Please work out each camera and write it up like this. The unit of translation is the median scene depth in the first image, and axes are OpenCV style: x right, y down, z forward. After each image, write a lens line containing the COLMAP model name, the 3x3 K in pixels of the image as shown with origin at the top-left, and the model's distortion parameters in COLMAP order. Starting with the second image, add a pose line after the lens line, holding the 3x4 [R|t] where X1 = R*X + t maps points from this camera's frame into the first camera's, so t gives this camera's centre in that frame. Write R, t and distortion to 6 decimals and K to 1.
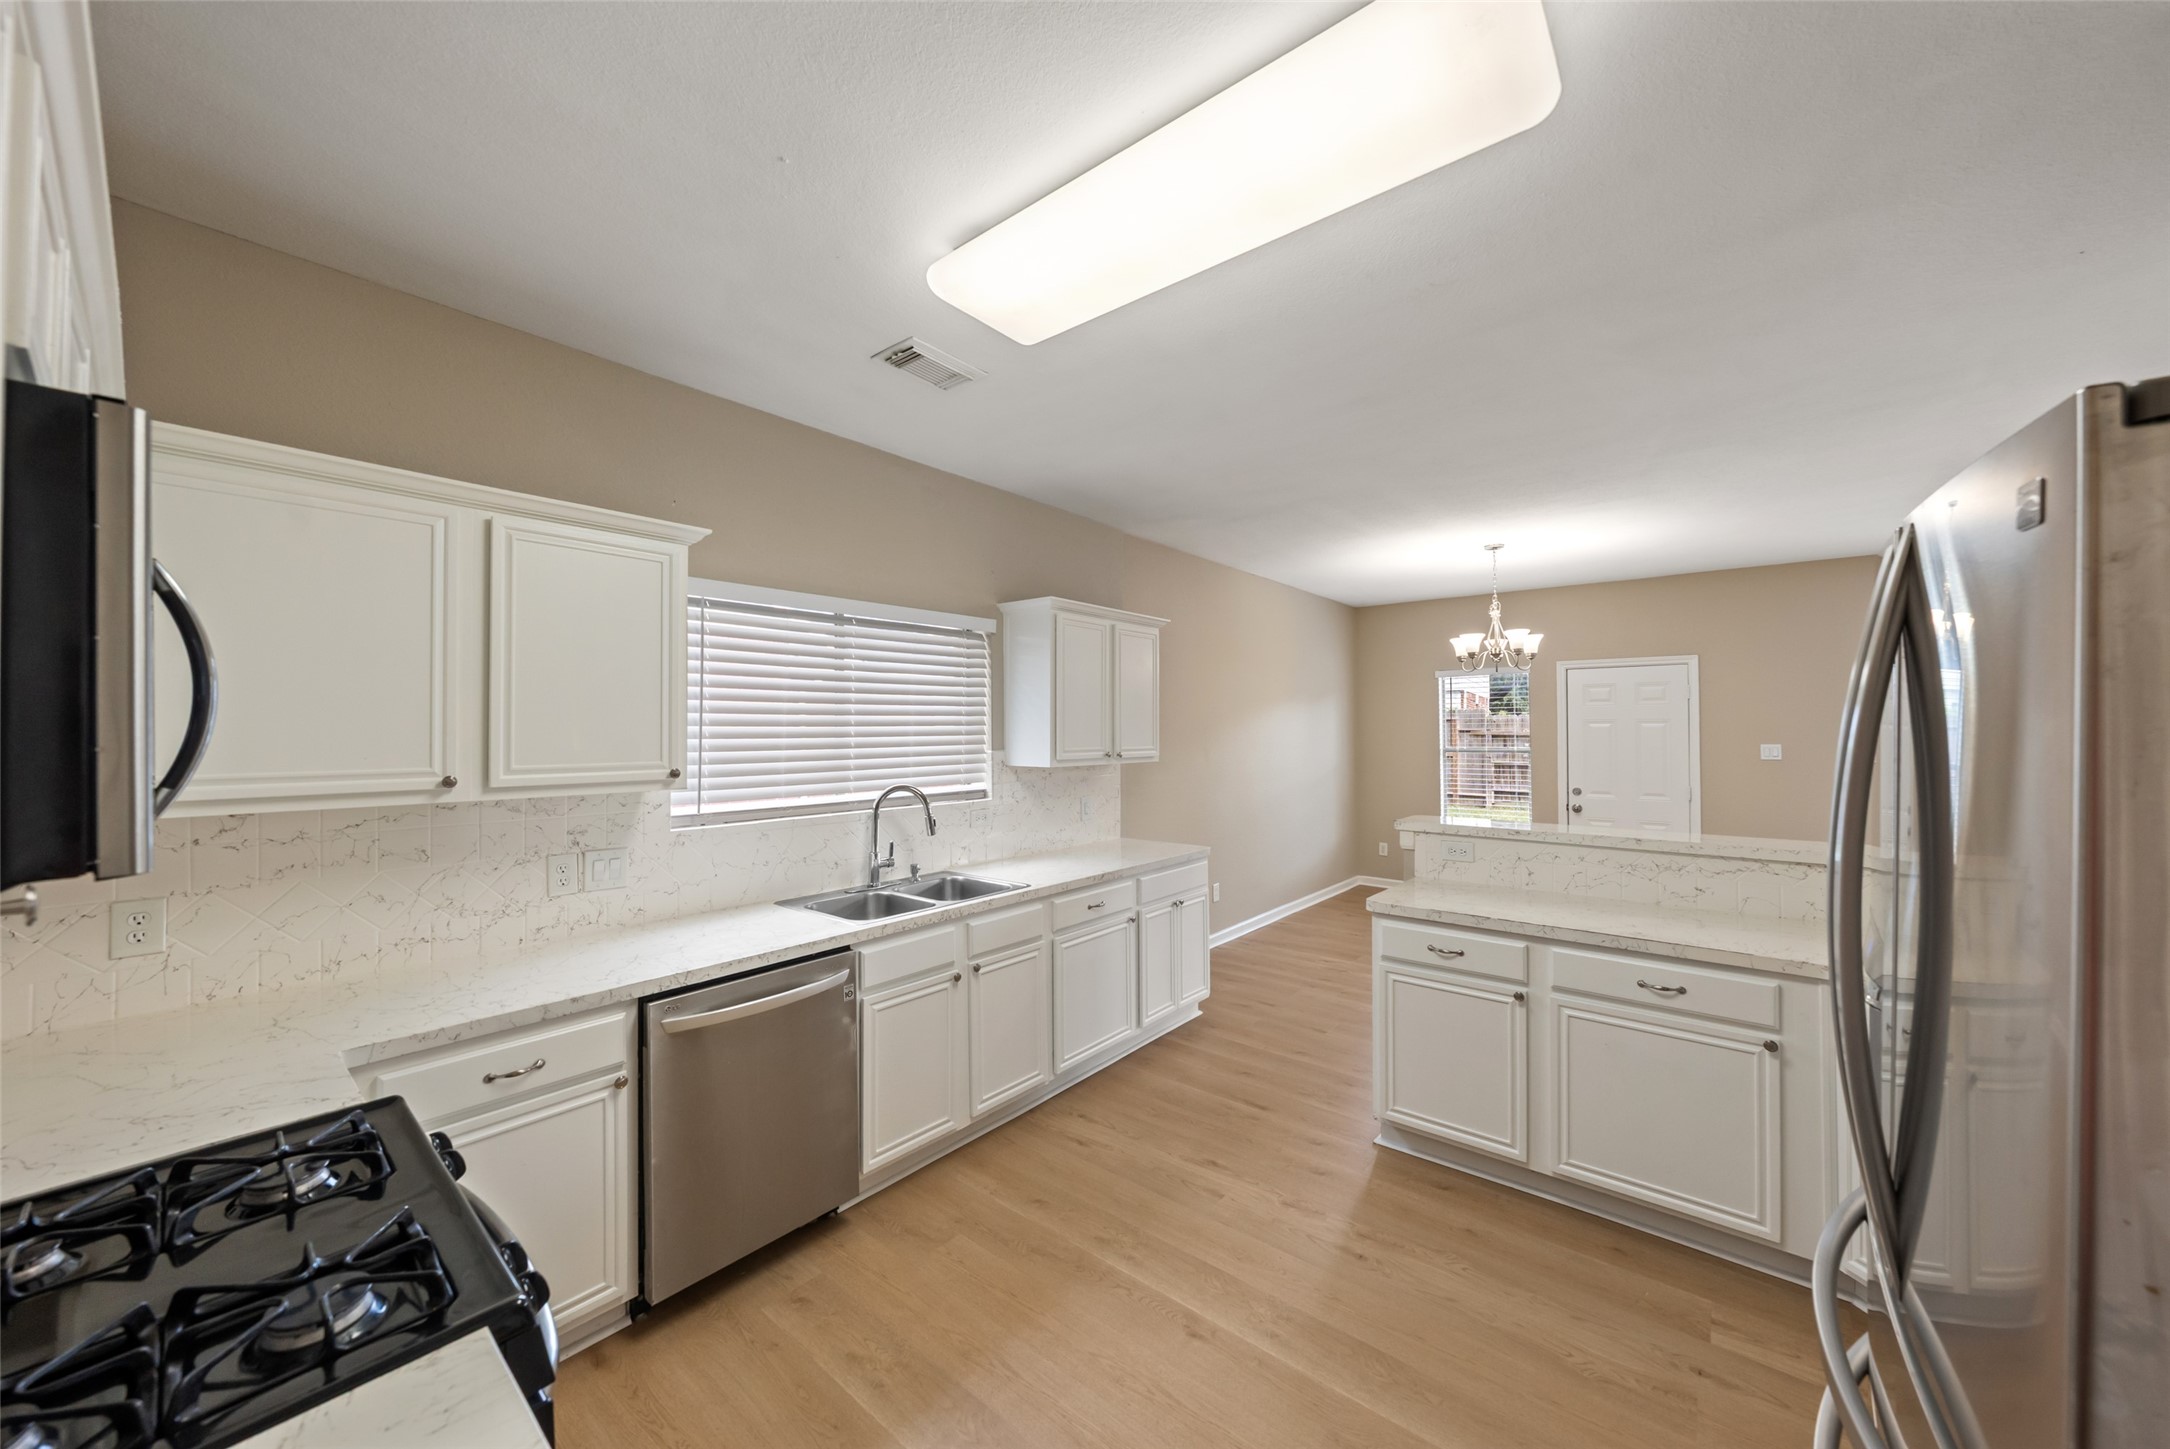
lens RADIAL K [[774.1, 0, 1083.4], [0, 774.1, 717.9], [0, 0, 1]] dist [-0.001990, -0.000145]
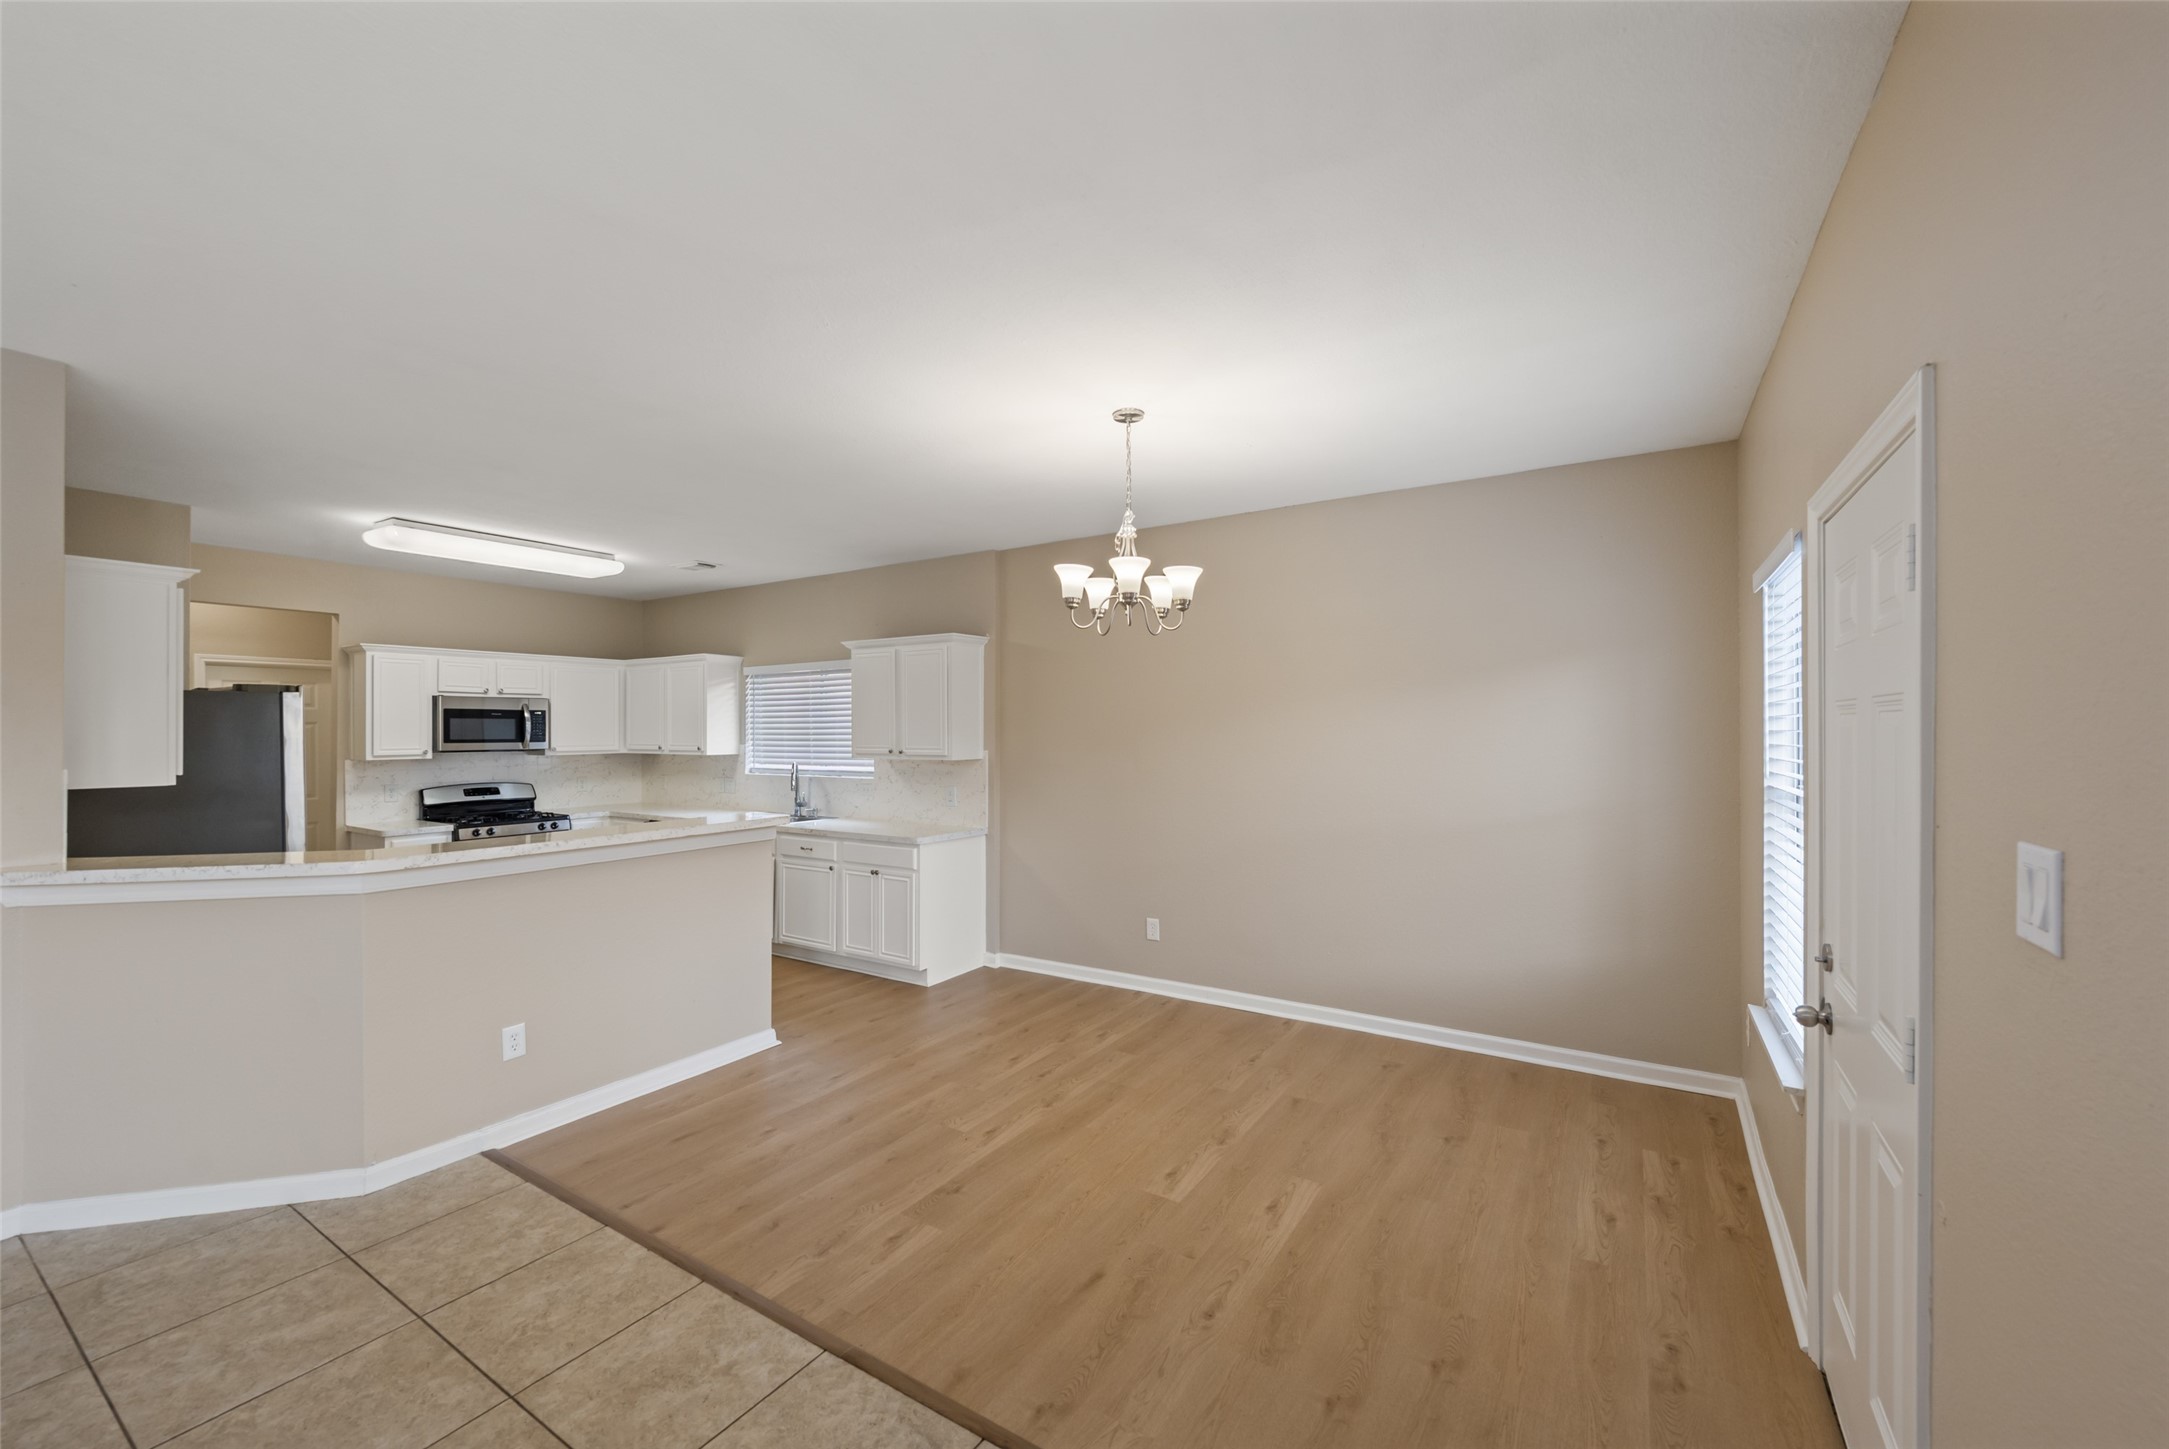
lens RADIAL K [[852.9, 0, 1084.5], [0, 852.9, 724.5], [0, 0, 1]] dist [-0.000397, 0.000020]
pose [[0.125359, -0.003196, -0.992106, 1.854889], [0.019367, 0.999812, -0.000773, 0.012588], [0.991922, -0.019117, 0.125398, 1.421955]]
